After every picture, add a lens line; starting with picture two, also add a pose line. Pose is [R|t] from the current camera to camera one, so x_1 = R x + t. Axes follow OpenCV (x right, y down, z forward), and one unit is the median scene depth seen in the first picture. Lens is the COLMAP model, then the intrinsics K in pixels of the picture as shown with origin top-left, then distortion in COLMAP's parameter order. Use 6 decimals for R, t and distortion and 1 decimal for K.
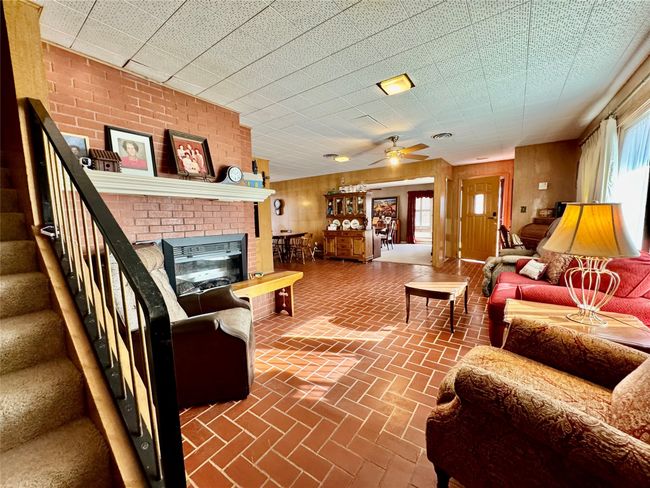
lens RADIAL K [[259.3, 0, 324.9], [0, 259.3, 247.8], [0, 0, 1]] dist [0.000356, -0.000418]
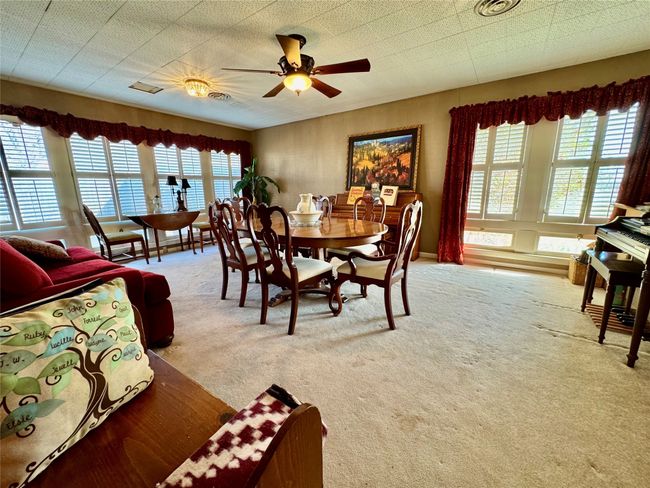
lens RADIAL K [[259.3, 0, 325.1], [0, 259.3, 242.2], [0, 0, 1]] dist [0.000356, -0.000418]
pose [[0.999671, 0.006757, 0.024735, 0.222400], [-0.008940, 0.995970, 0.089244, -0.110002], [-0.024032, -0.089436, 0.995703, 0.965793]]
